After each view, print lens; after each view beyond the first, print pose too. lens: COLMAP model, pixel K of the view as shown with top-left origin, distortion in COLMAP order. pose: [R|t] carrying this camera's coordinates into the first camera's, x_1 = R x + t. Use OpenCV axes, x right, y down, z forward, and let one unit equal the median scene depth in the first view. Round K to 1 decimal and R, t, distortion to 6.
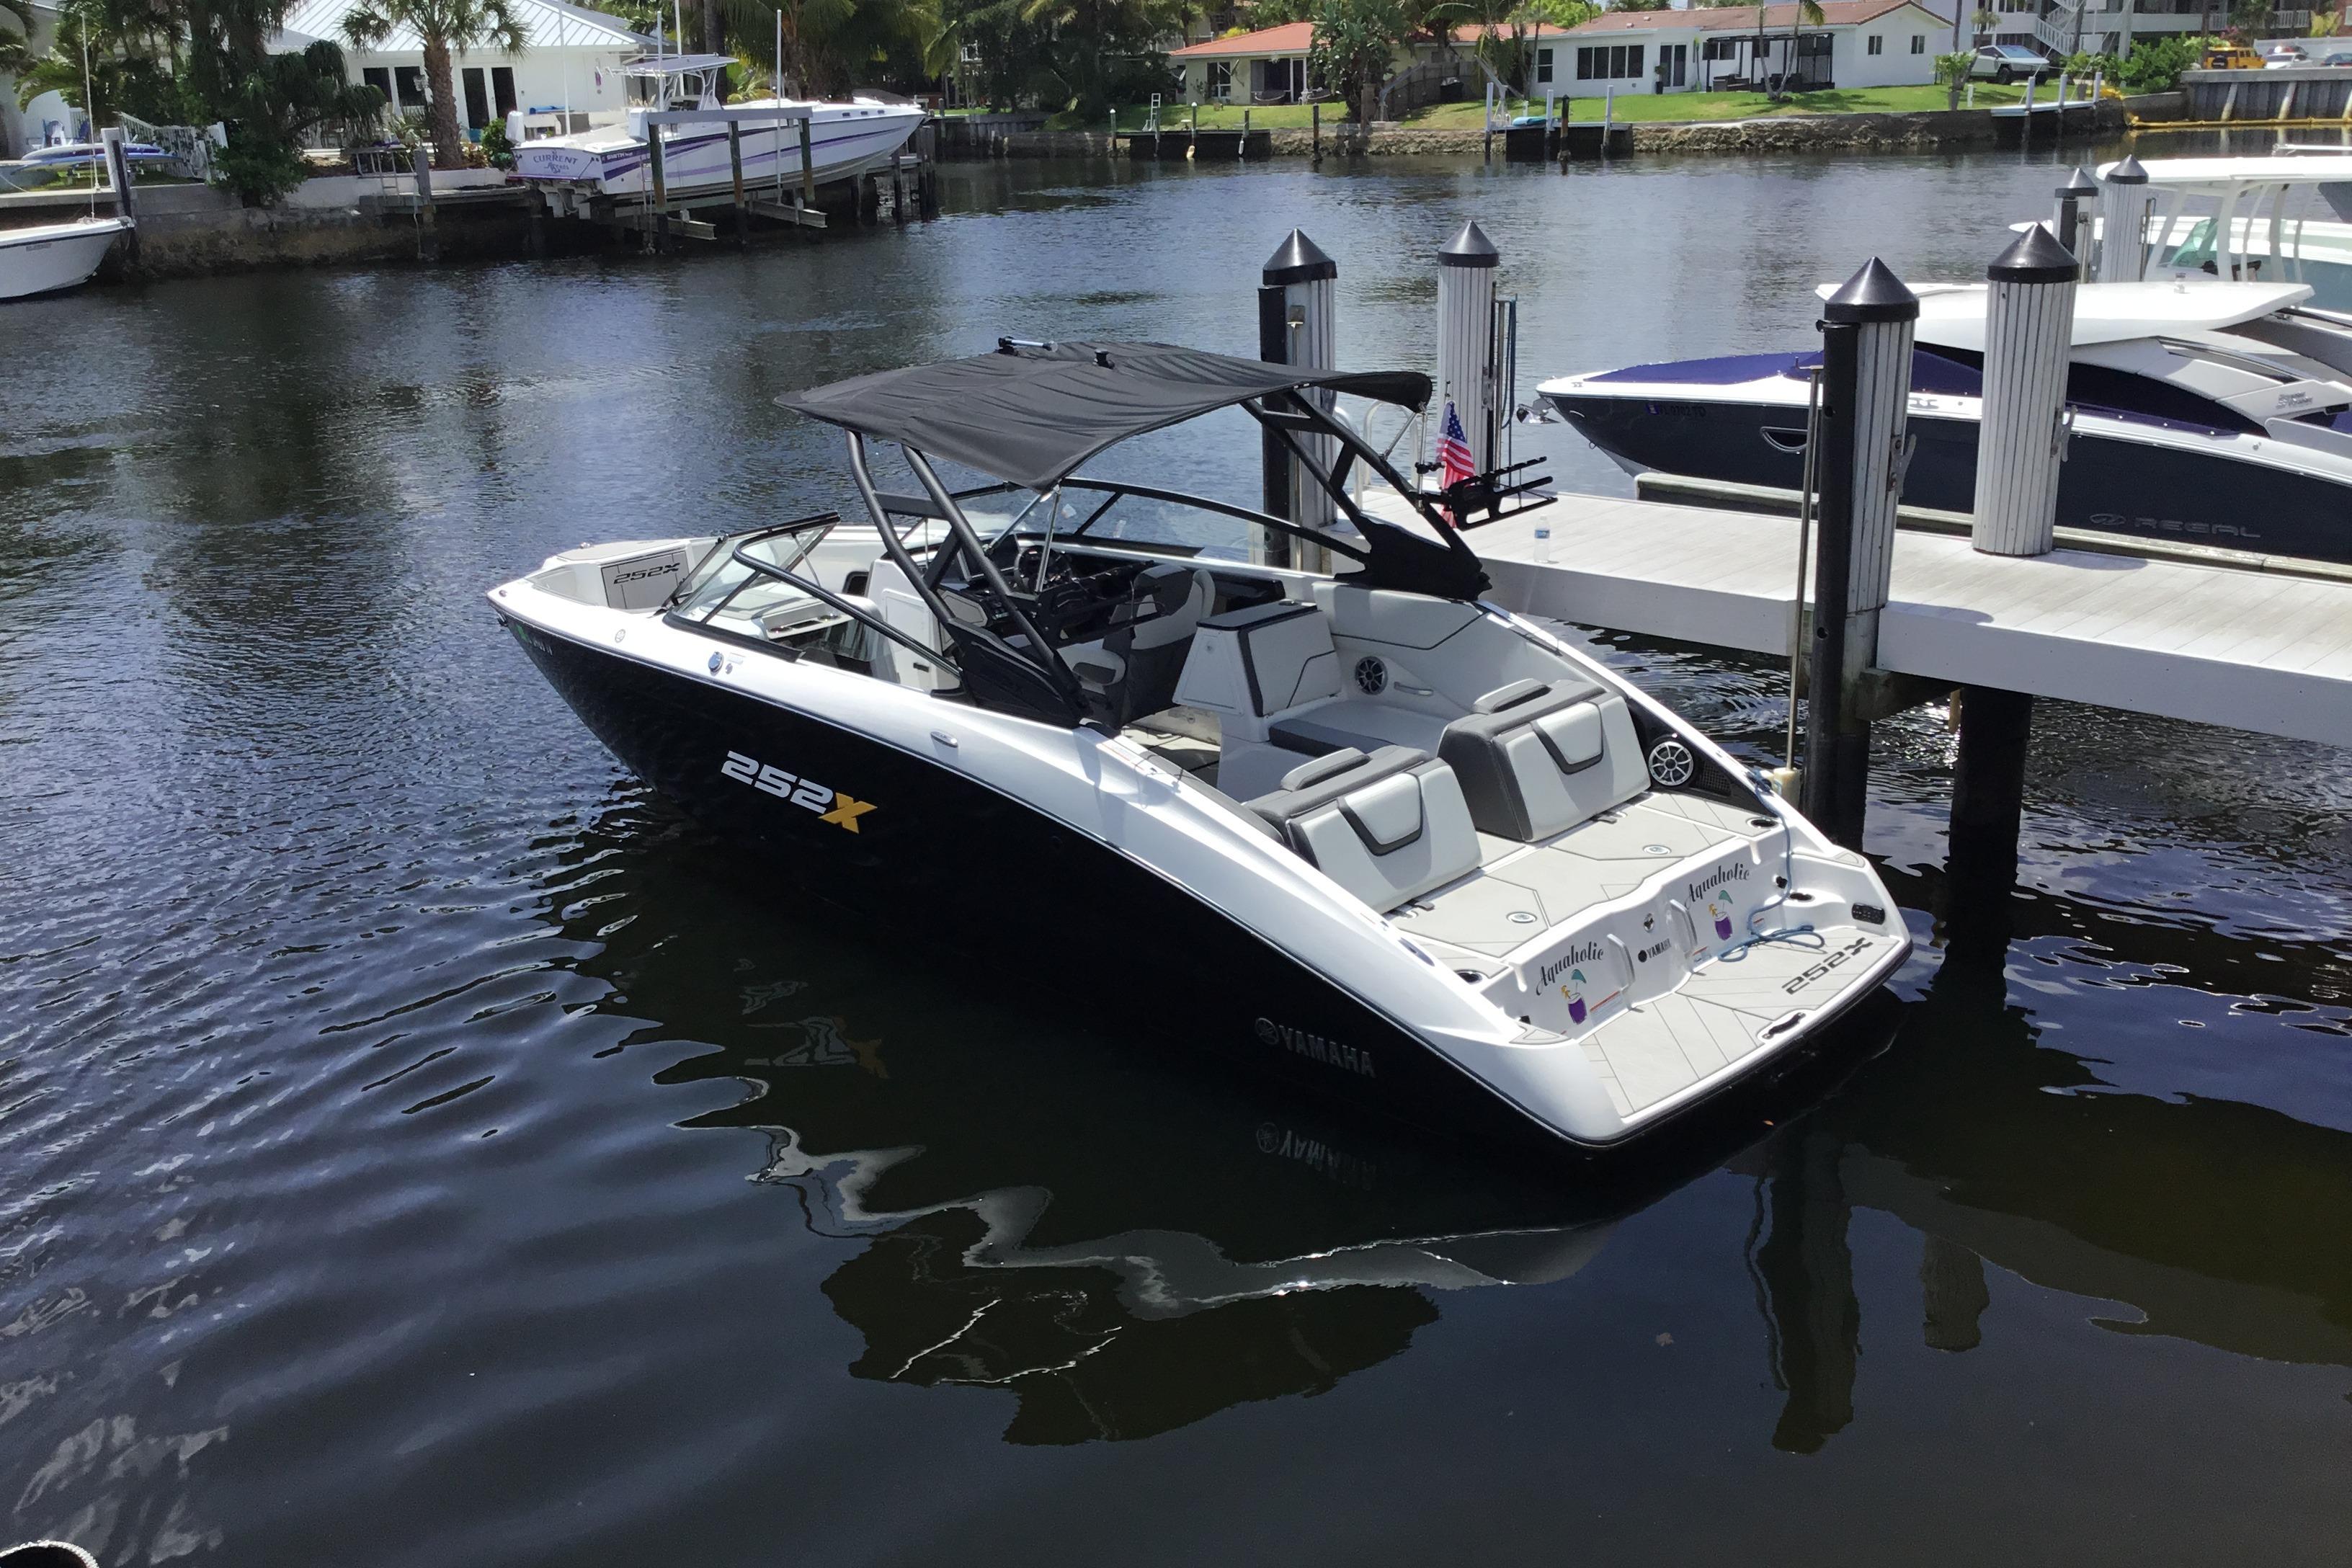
lens RADIAL K [[2094.8, 0, 1216.3], [0, 2094.8, 792.8], [0, 0, 1]] dist [0.103479, -0.187629]
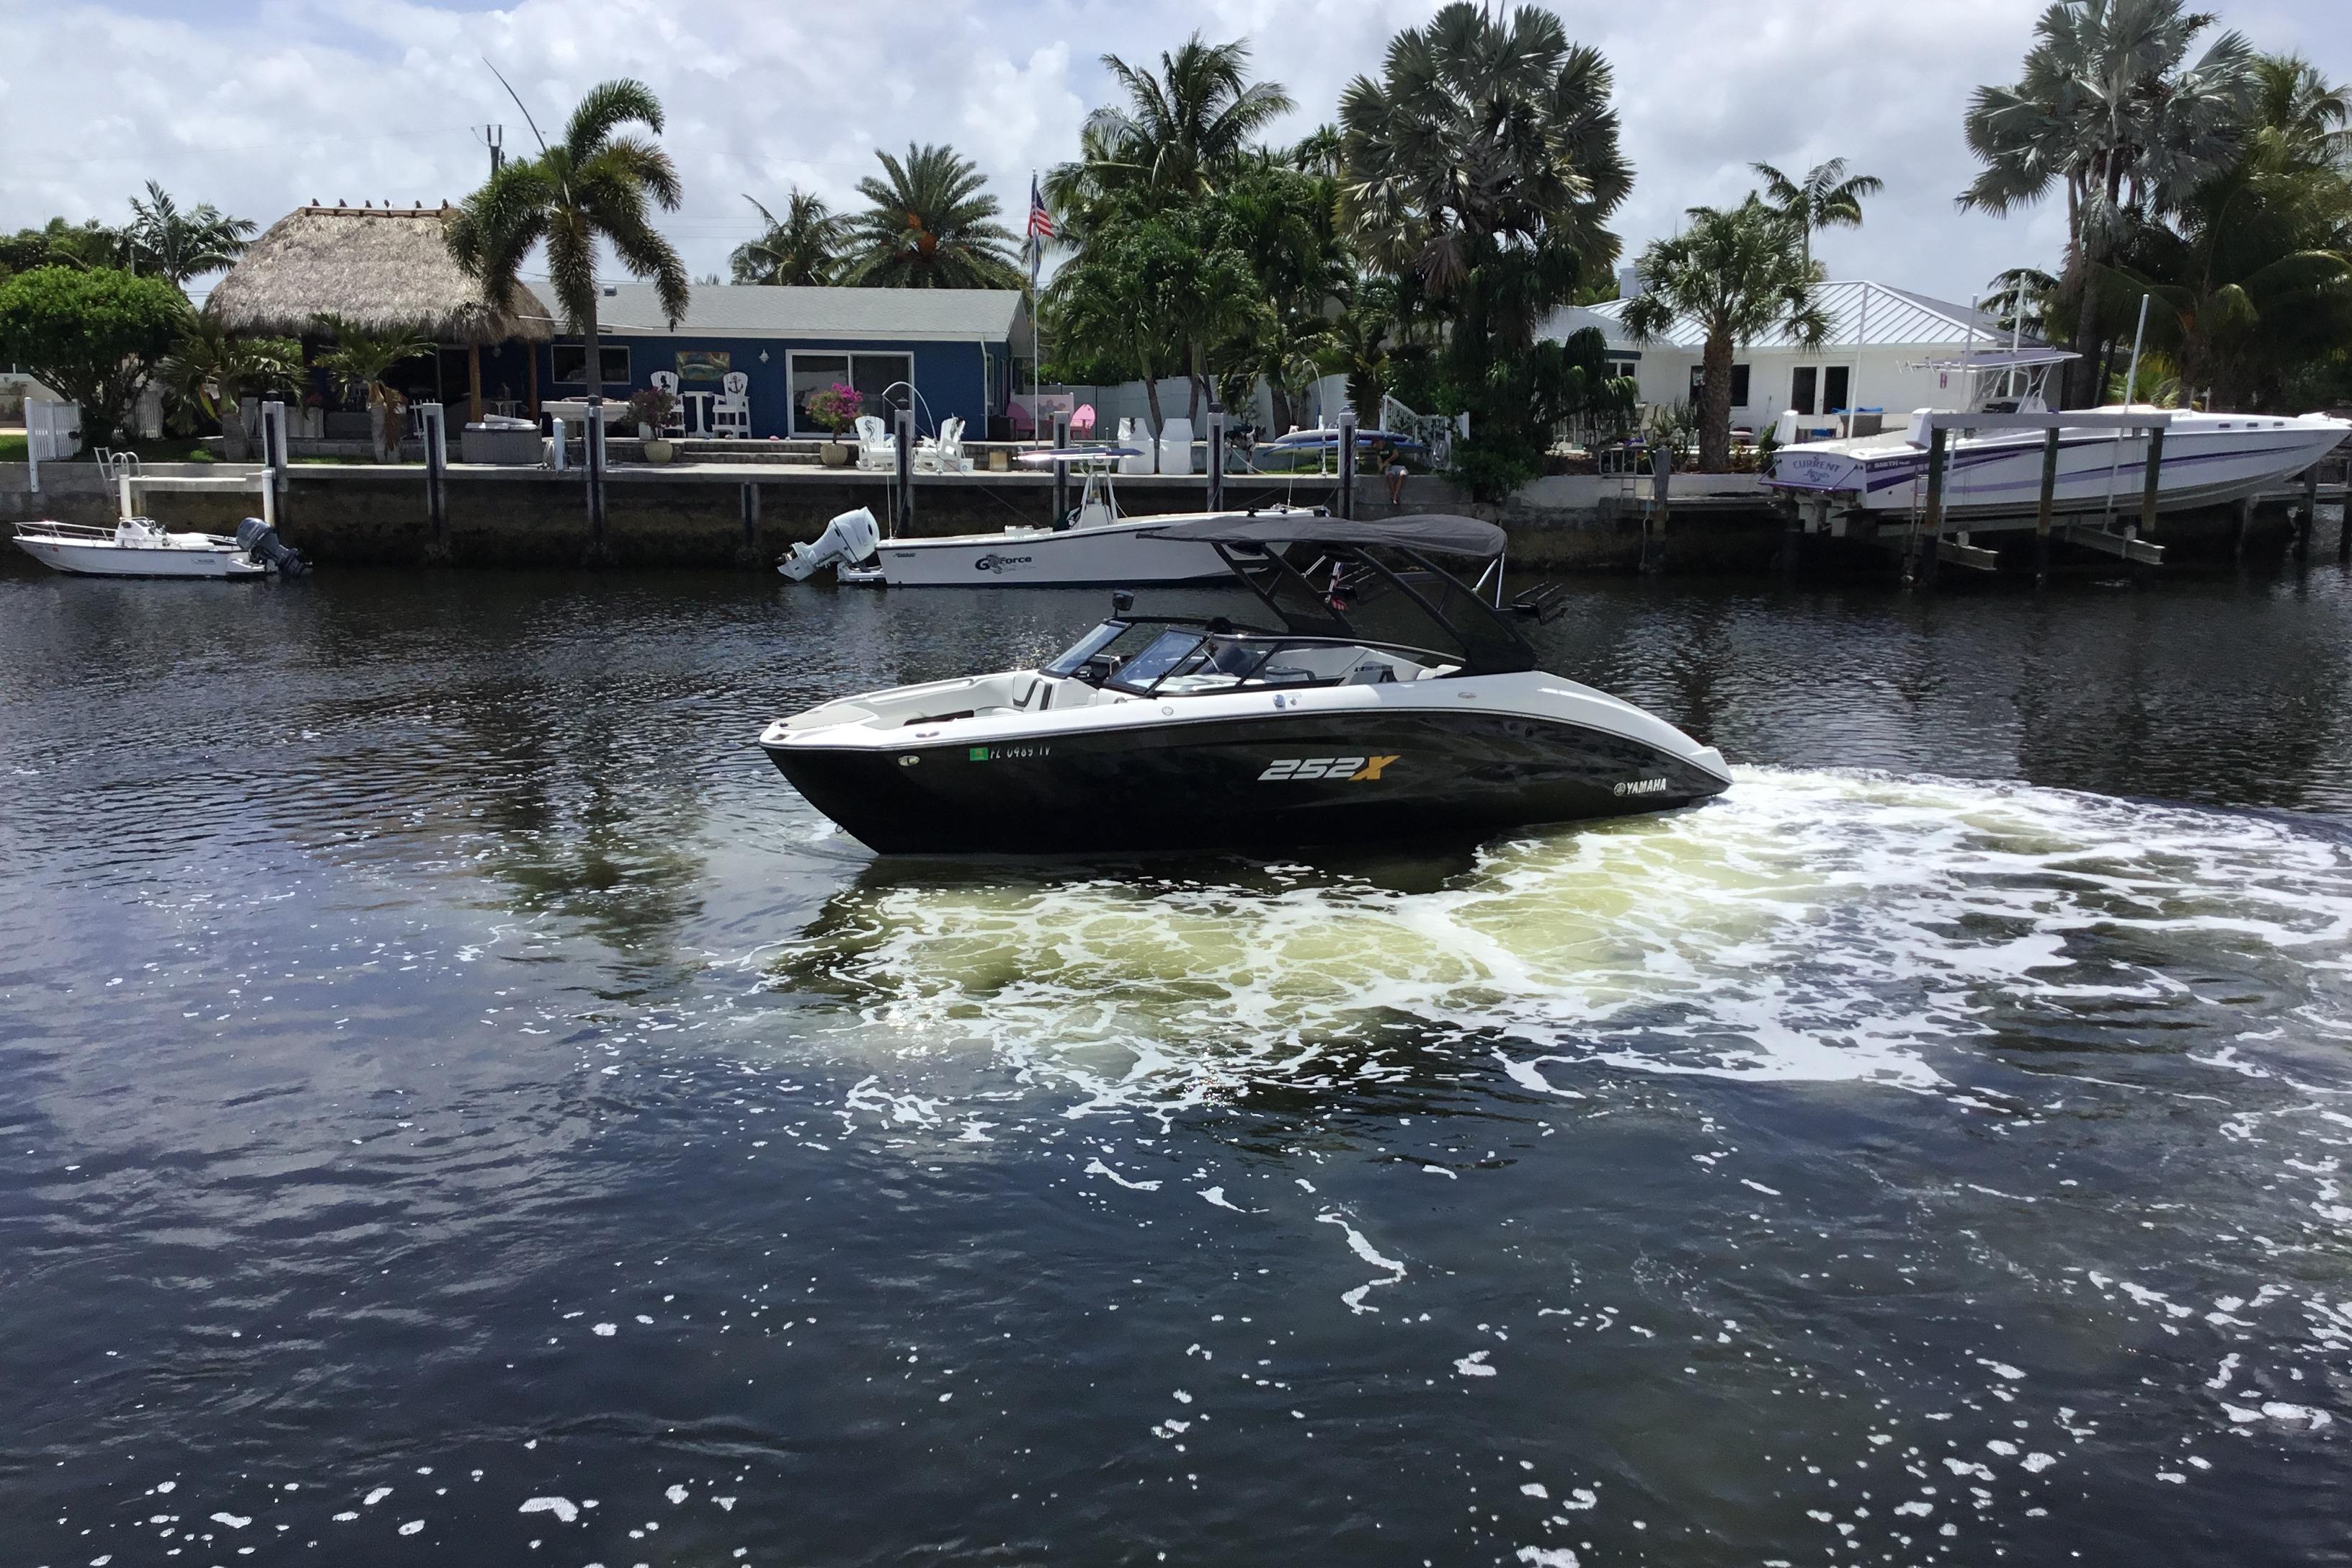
lens RADIAL K [[2094.8, 0, 1160.1], [0, 2094.8, 812.8], [0, 0, 1]] dist [0.103479, -0.187629]
pose [[0.775404, 0.148532, -0.613748, 0.023159], [-0.226366, 0.972728, -0.050582, -0.061910], [0.589497, 0.178153, 0.787880, 0.204520]]
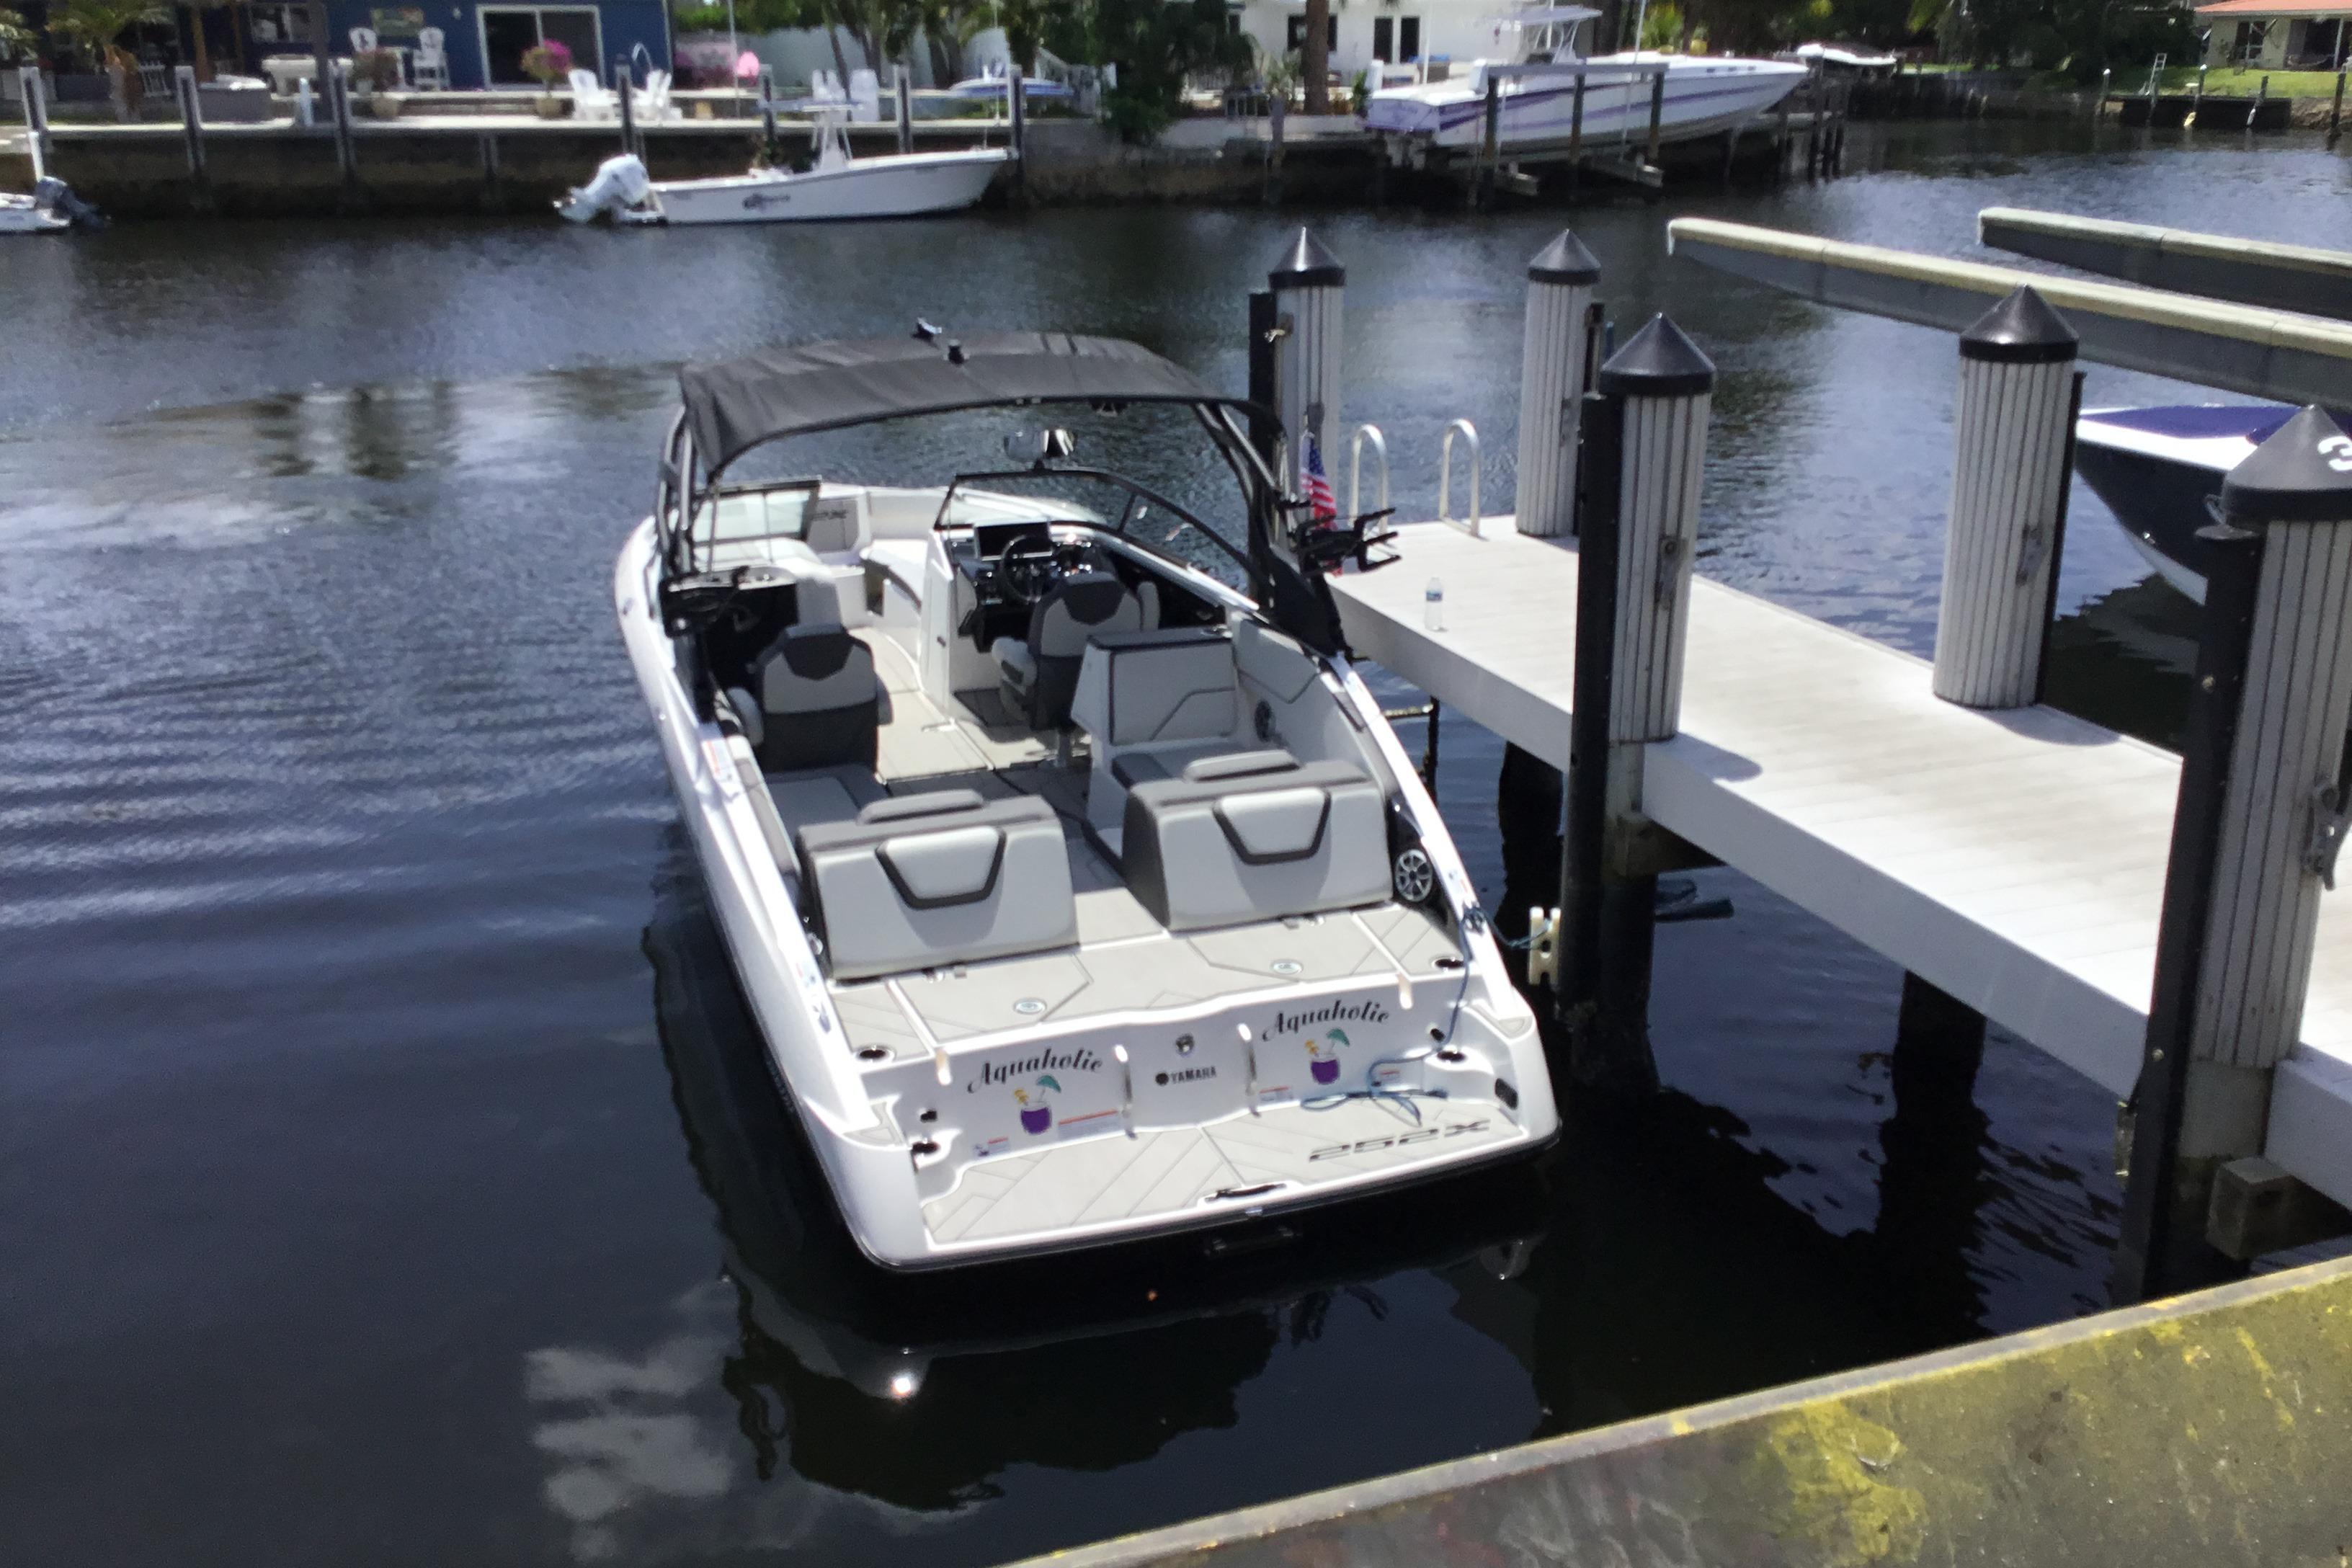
lens RADIAL K [[2094.8, 0, 1165.8], [0, 2094.8, 779.4], [0, 0, 1]] dist [0.103479, -0.187629]
pose [[0.884772, 0.175358, -0.431774, 0.088596], [-0.168116, 0.984219, 0.055229, -0.015069], [0.434645, 0.023723, 0.900290, 0.031022]]
